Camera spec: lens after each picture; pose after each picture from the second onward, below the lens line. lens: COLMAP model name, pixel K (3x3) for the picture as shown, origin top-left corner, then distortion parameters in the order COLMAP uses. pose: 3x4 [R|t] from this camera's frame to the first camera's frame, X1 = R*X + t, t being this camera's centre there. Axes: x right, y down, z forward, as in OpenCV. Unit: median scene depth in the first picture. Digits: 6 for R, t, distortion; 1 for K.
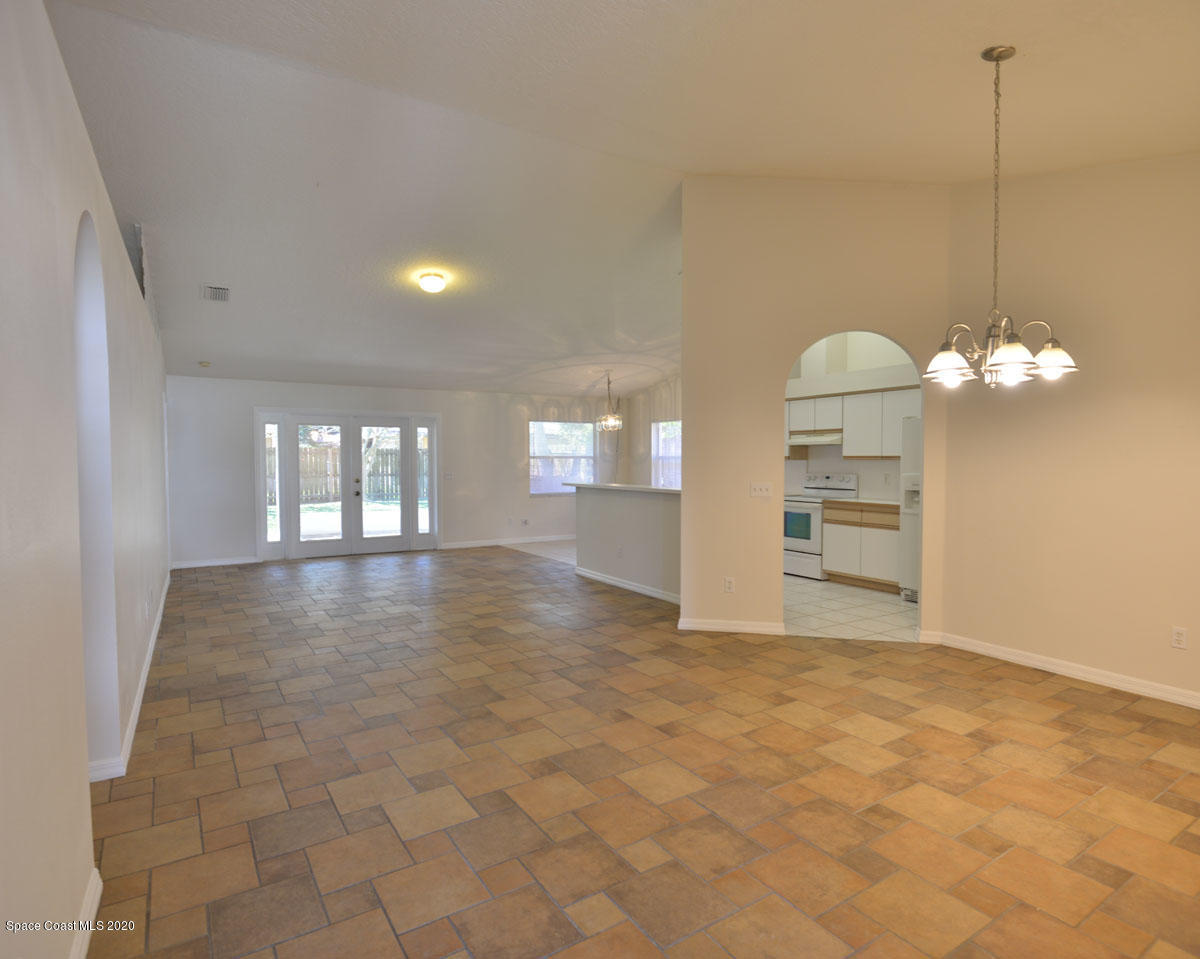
lens RADIAL K [[660.9, 0, 598.6], [0, 660.9, 481.0], [0, 0, 1]] dist [-0.004958, -0.009973]
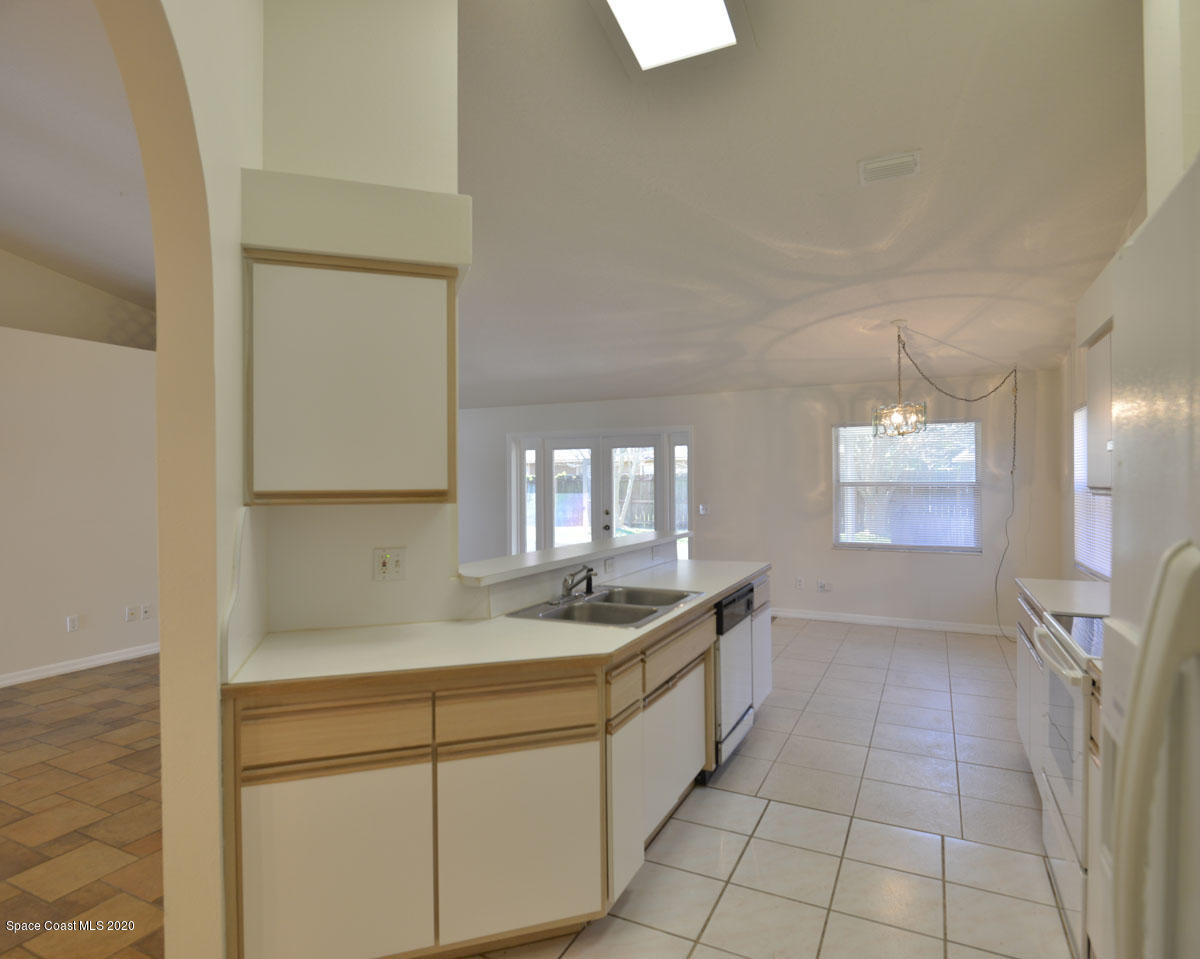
lens RADIAL K [[663.2, 0, 597.8], [0, 663.2, 482.3], [0, 0, 1]] dist [-0.003015, -0.010981]
pose [[0.531678, -0.000825, -0.846946, 0.992788], [-0.025781, 0.999520, -0.017157, -0.067558], [0.846554, 0.030957, 0.531402, 1.528647]]
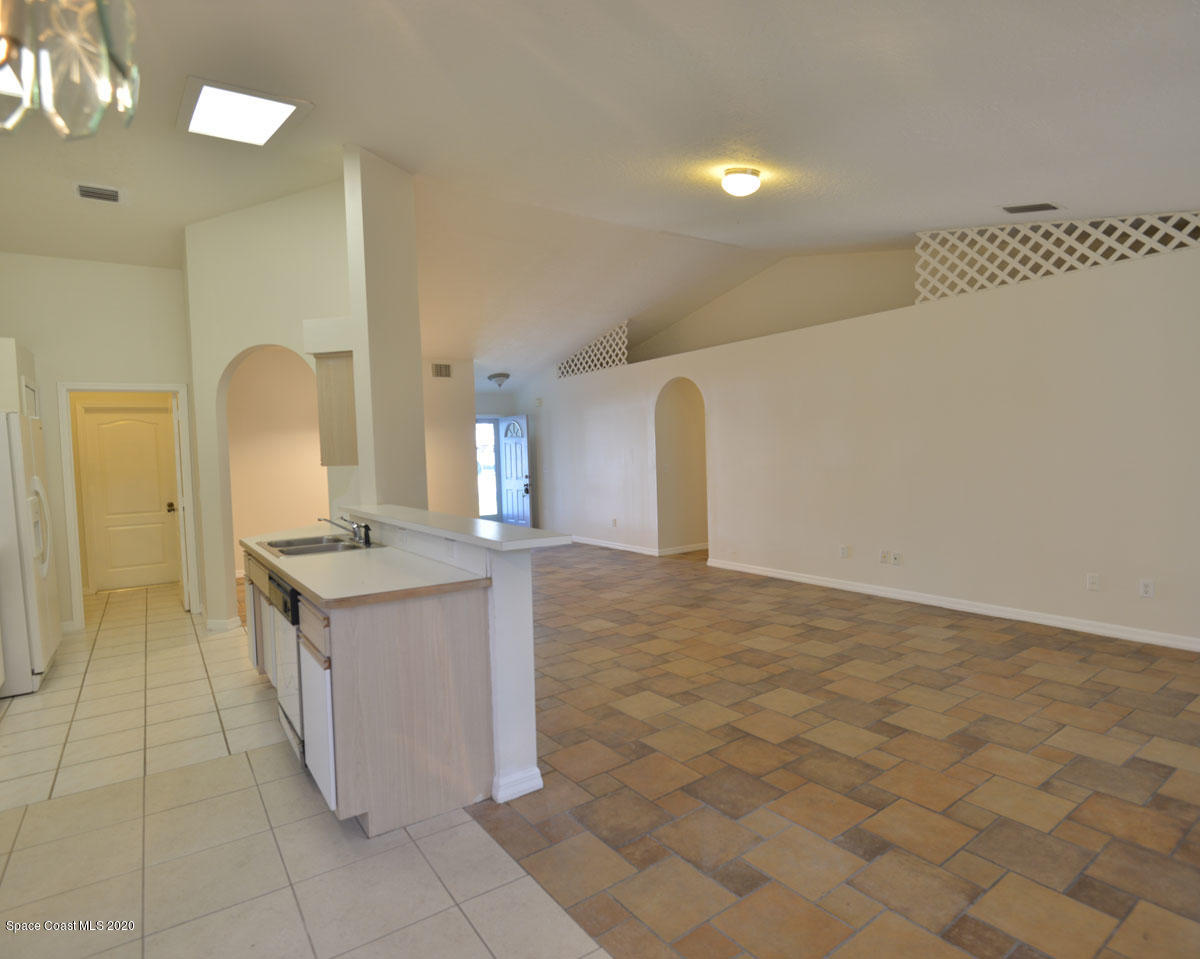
lens RADIAL K [[663.2, 0, 597.8], [0, 663.2, 482.3], [0, 0, 1]] dist [-0.003015, -0.010981]
pose [[-0.998032, 0.037146, -0.050512, -0.122351], [0.032772, 0.995857, 0.084820, -0.121869], [0.053454, 0.082998, -0.995115, 3.149306]]
